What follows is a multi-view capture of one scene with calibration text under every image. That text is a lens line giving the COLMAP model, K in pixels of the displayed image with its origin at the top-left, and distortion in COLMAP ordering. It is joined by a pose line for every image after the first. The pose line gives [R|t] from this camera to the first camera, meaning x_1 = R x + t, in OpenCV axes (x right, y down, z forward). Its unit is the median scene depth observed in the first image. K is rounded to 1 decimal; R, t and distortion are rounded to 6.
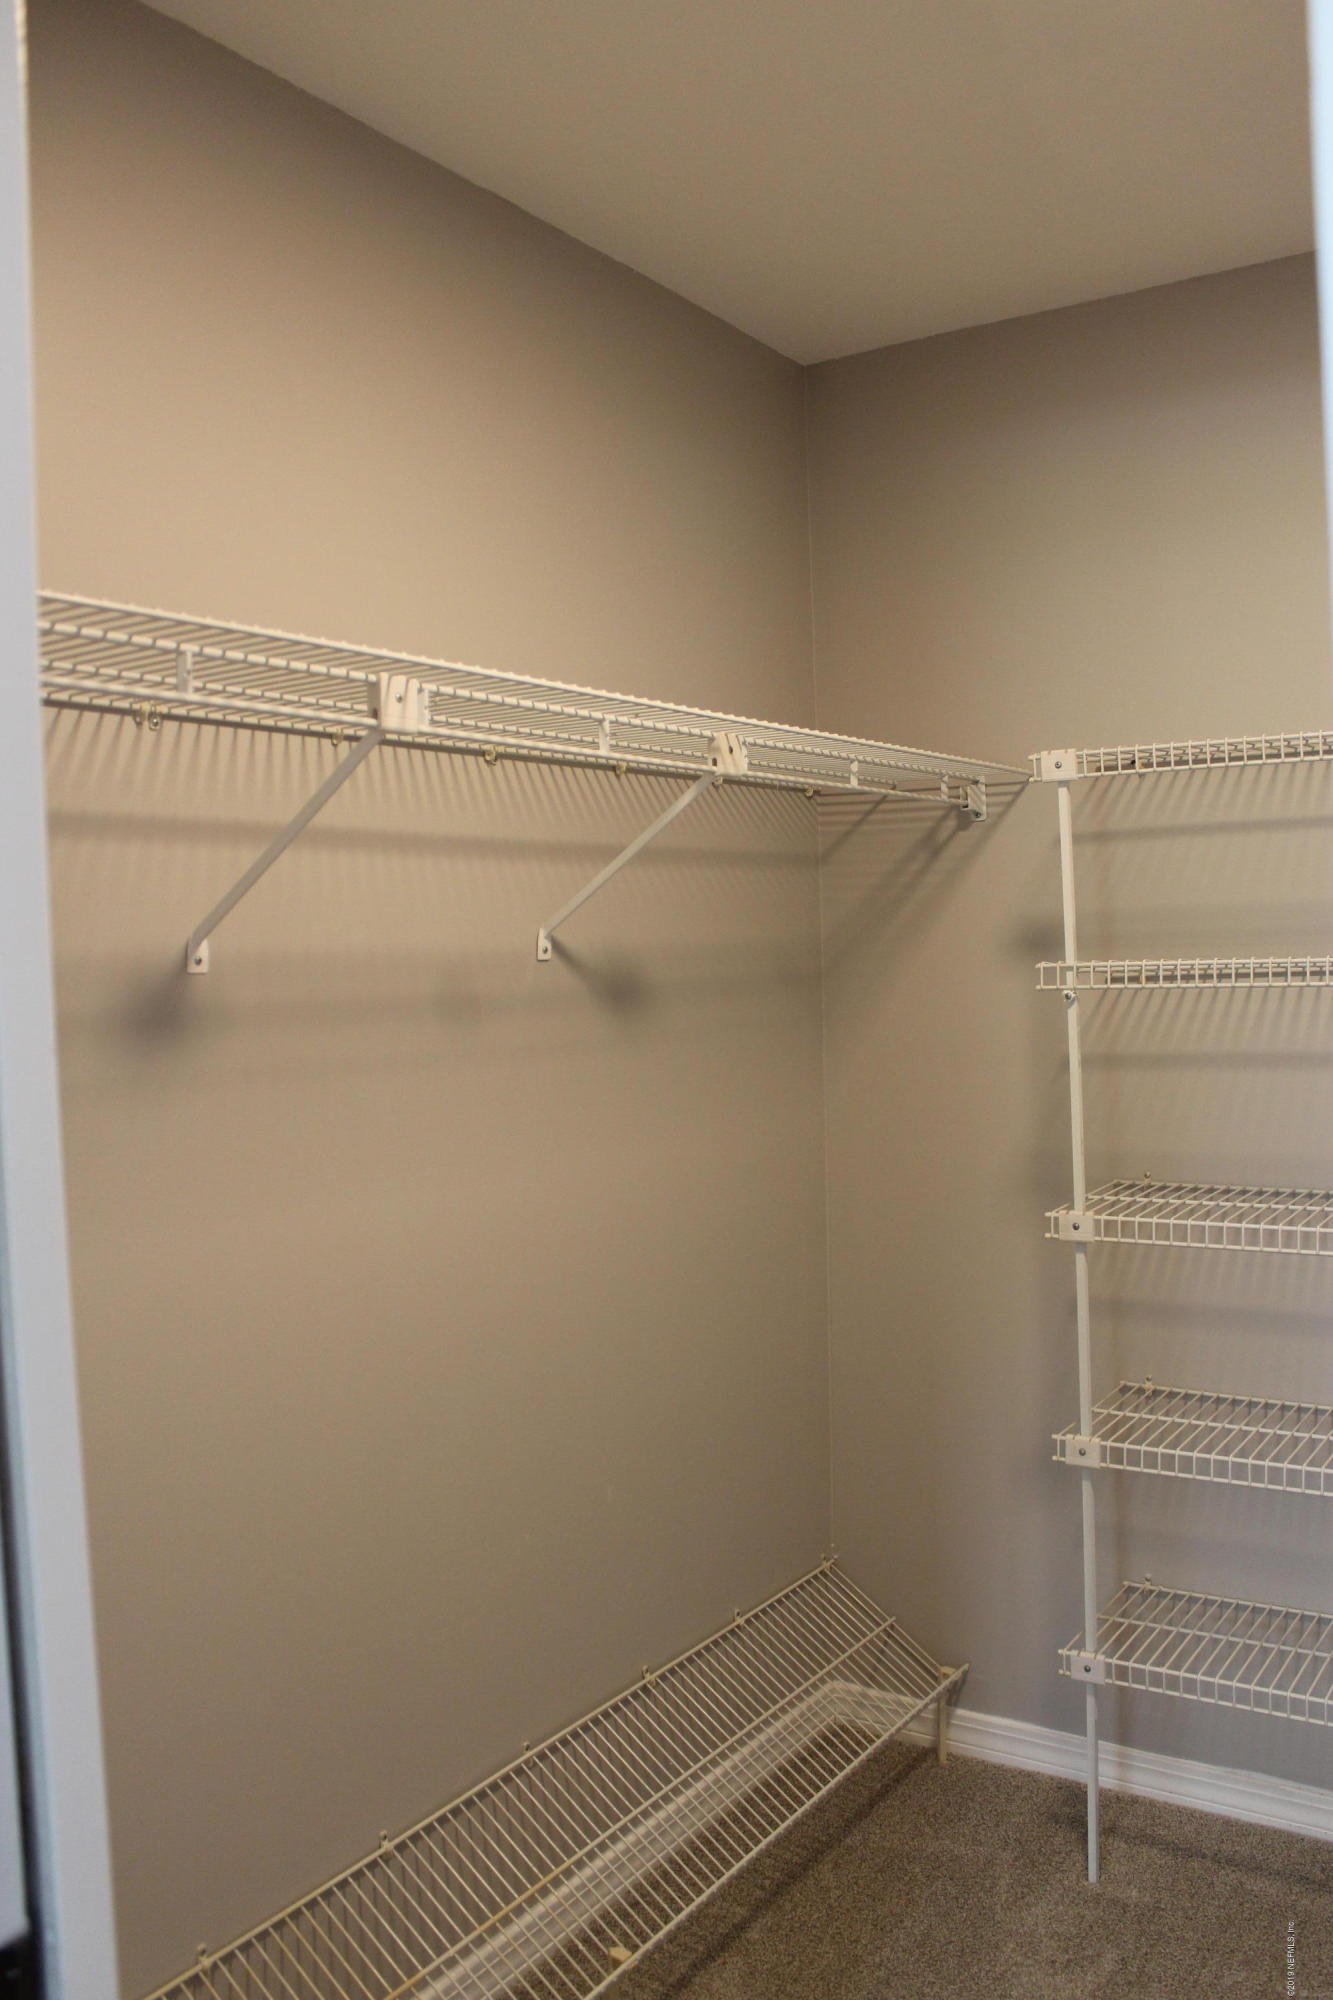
lens RADIAL K [[1677.9, 0, 662.9], [0, 1677.9, 996.5], [0, 0, 1]] dist [-0.170151, 0.124967]
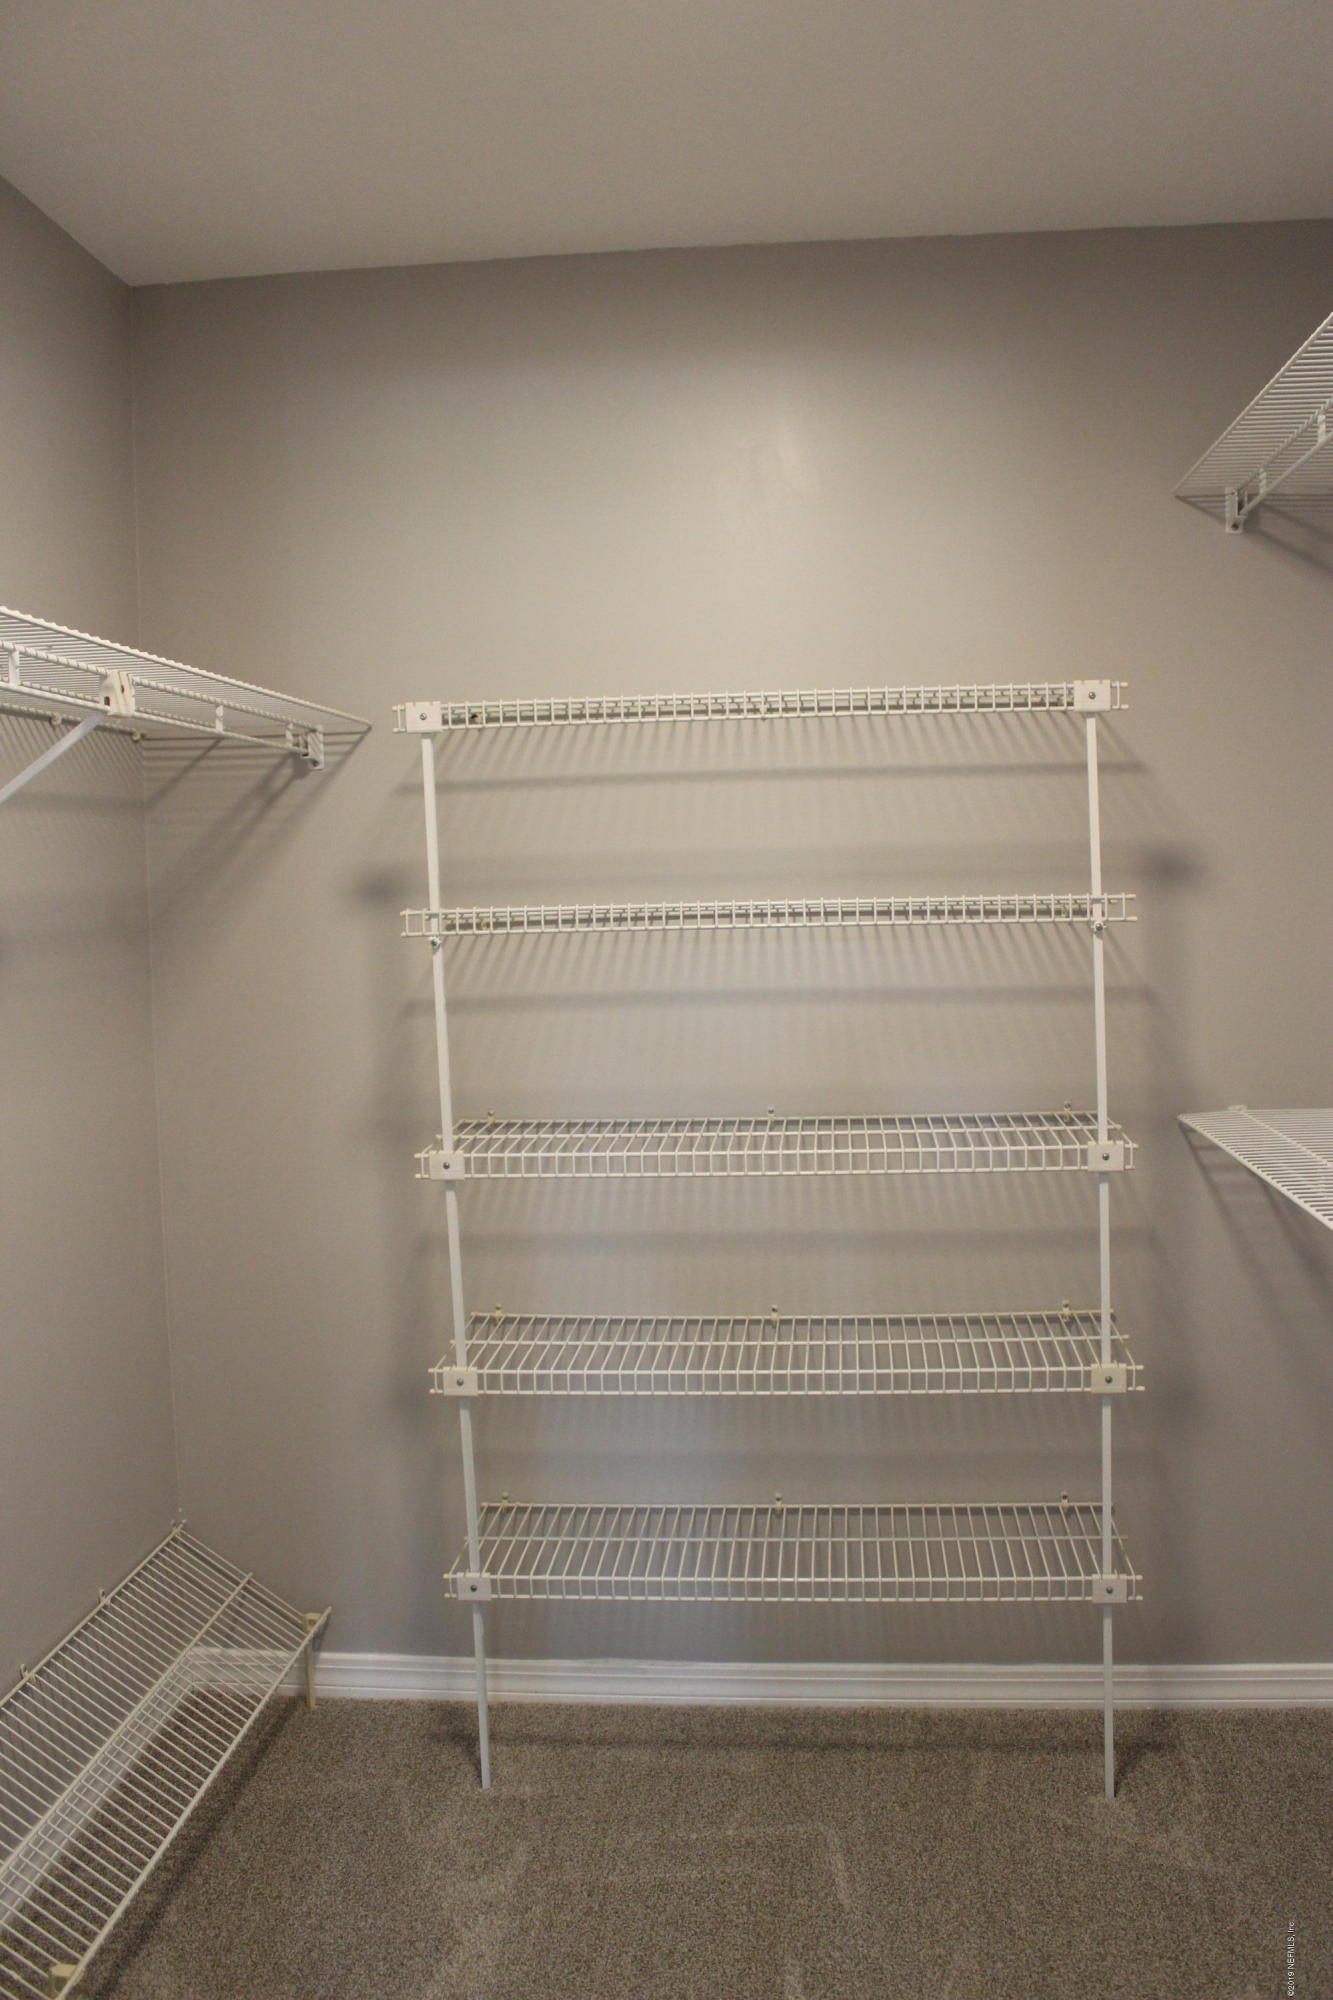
lens RADIAL K [[1677.9, 0, 684.8], [0, 1677.9, 998.5], [0, 0, 1]] dist [-0.170151, 0.124967]
pose [[0.873832, -0.029328, 0.485342, -0.117376], [0.014797, 0.999321, 0.033744, 0.001904], [-0.486003, -0.022304, 0.873673, 0.019787]]
